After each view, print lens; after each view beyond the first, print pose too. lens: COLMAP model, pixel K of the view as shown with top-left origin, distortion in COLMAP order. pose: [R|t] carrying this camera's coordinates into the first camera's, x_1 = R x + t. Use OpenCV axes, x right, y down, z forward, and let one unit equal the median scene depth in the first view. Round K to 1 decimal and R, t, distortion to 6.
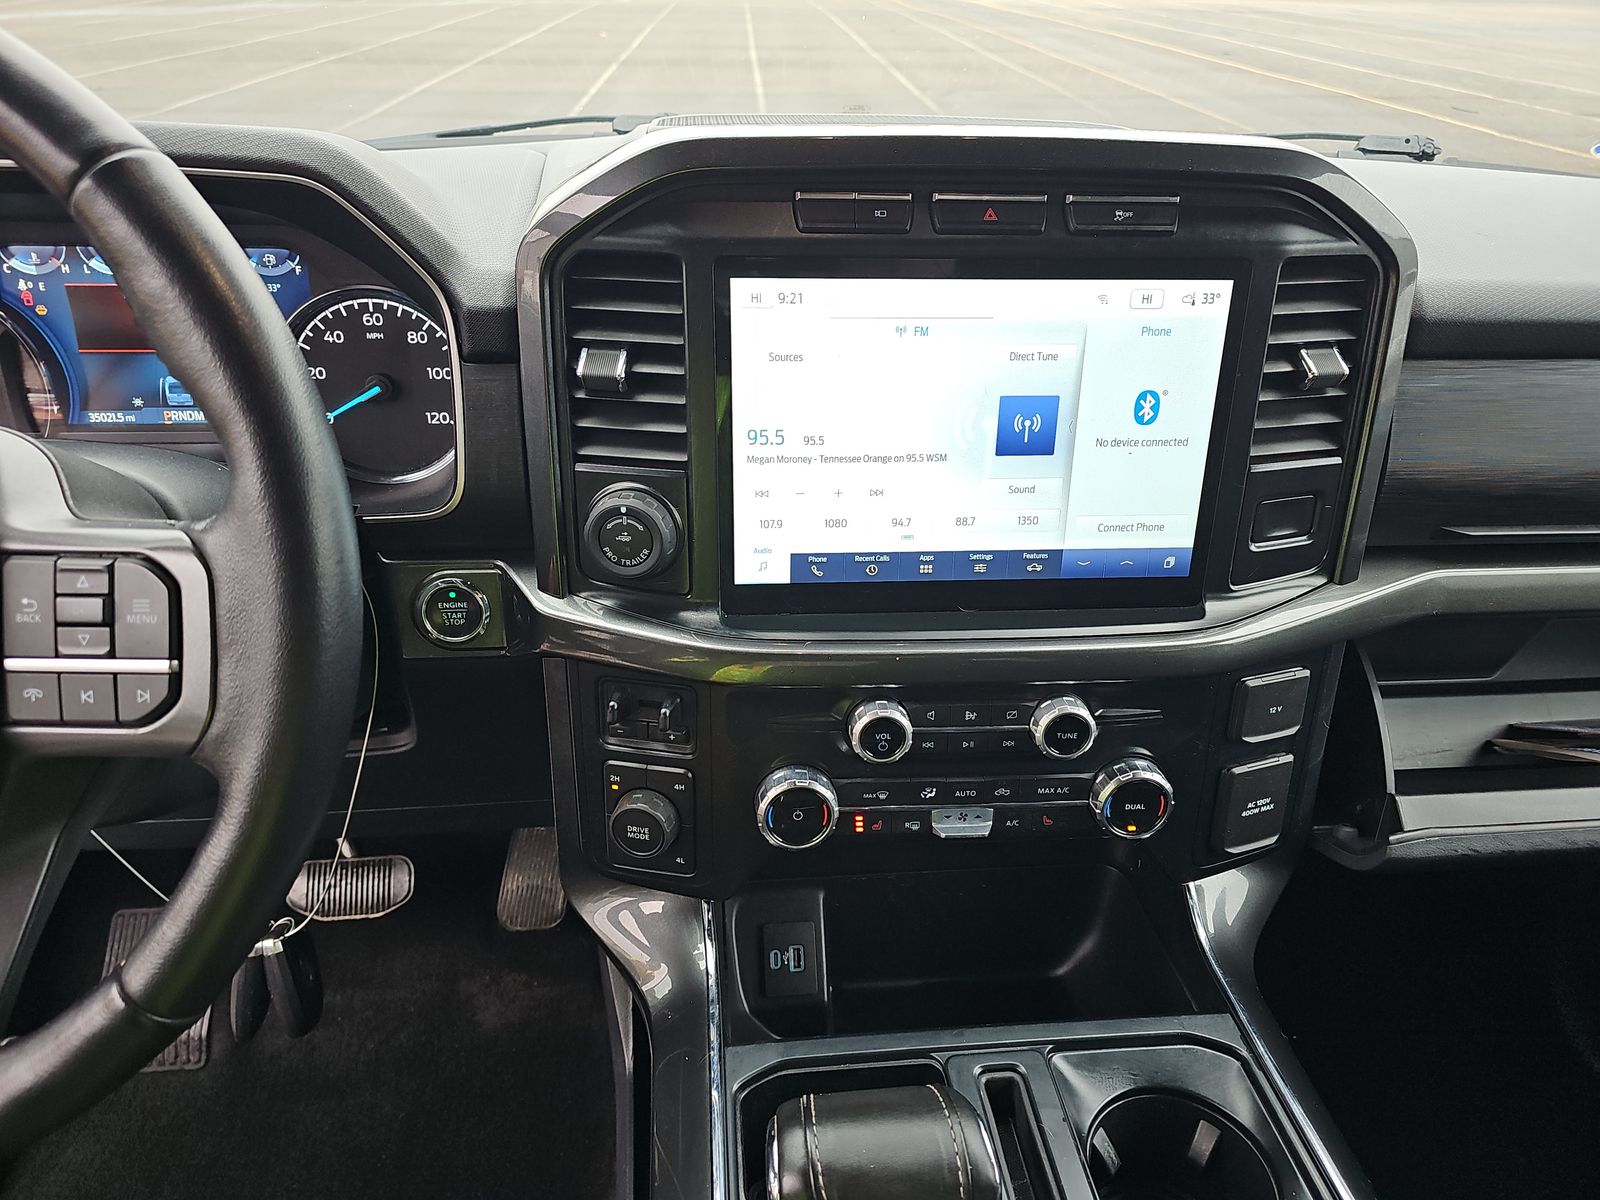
lens RADIAL K [[1072.0, 0, 800.0], [0, 1072.0, 600.0], [0, 0, 1]] dist [0.052212, -0.076919]
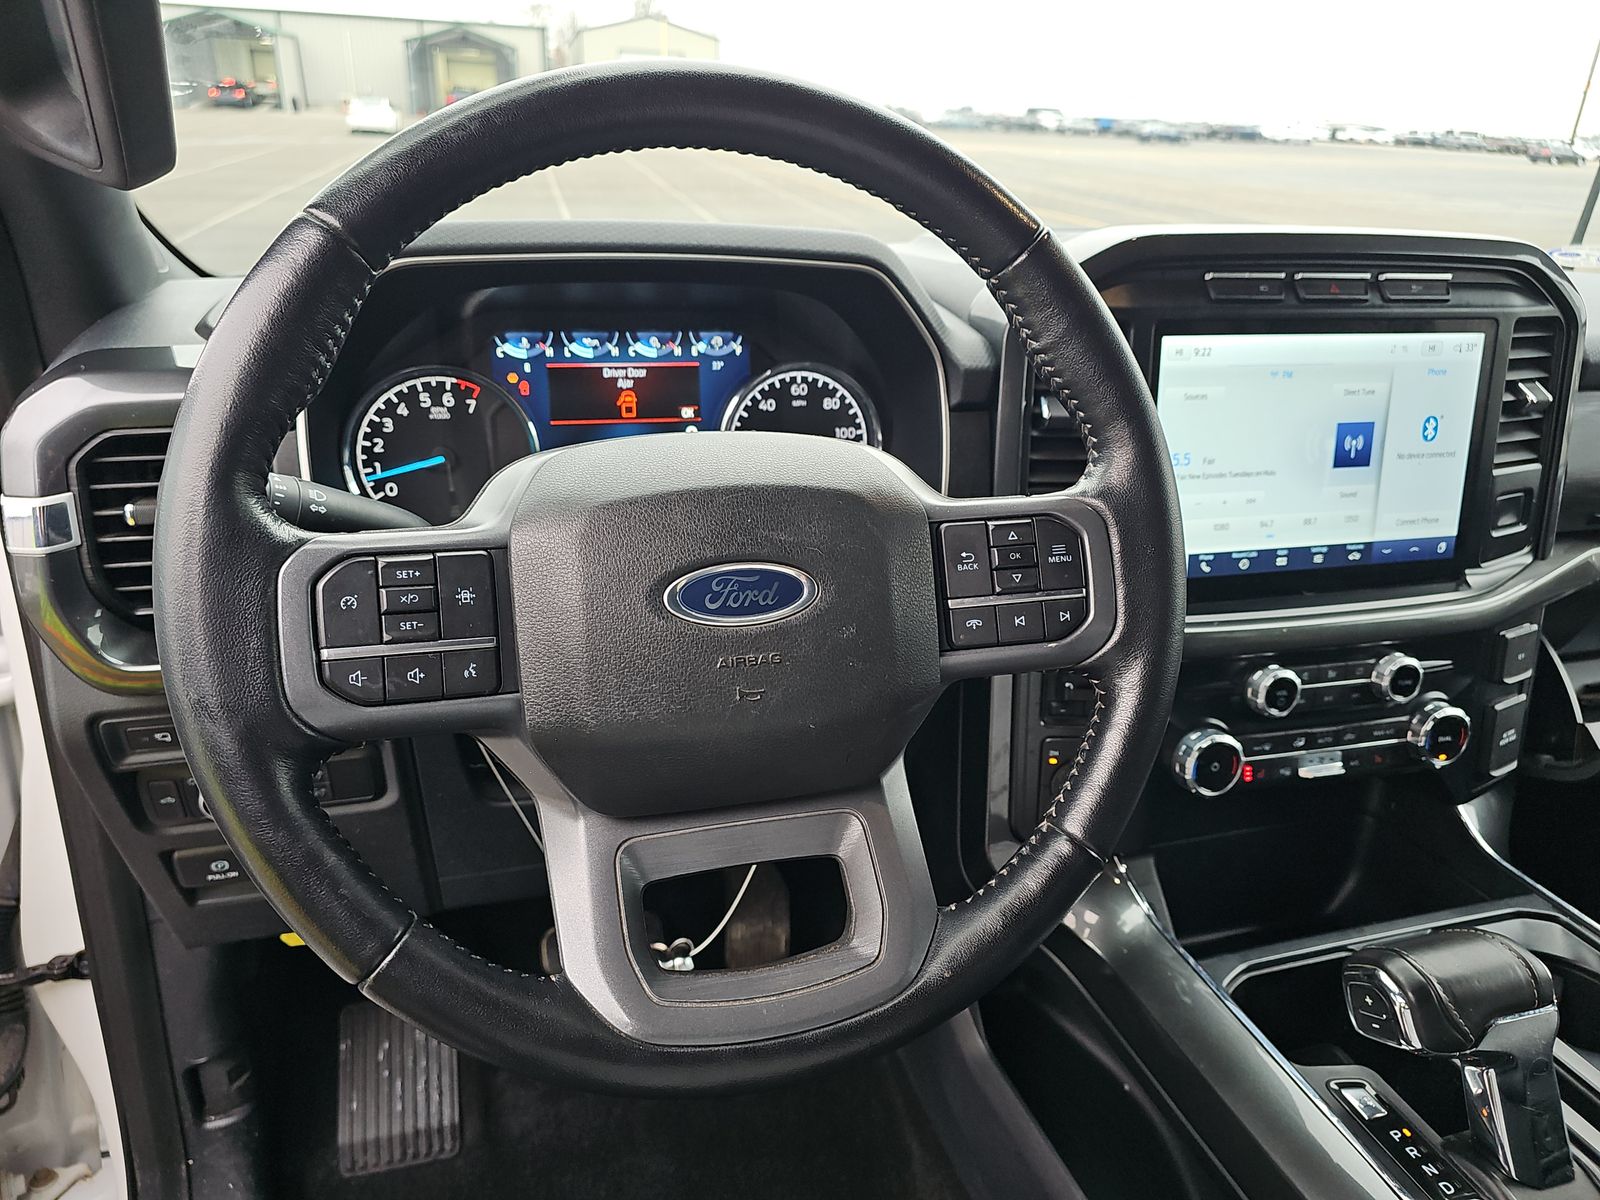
lens RADIAL K [[1063.4, 0, 800.0], [0, 1063.4, 600.0], [0, 0, 1]] dist [-0.003638, 0.001071]
pose [[0.982837, -0.064530, 0.172821, -0.656835], [0.084322, 0.990377, -0.109741, 0.105207], [-0.164076, 0.122431, 0.978821, -0.125537]]
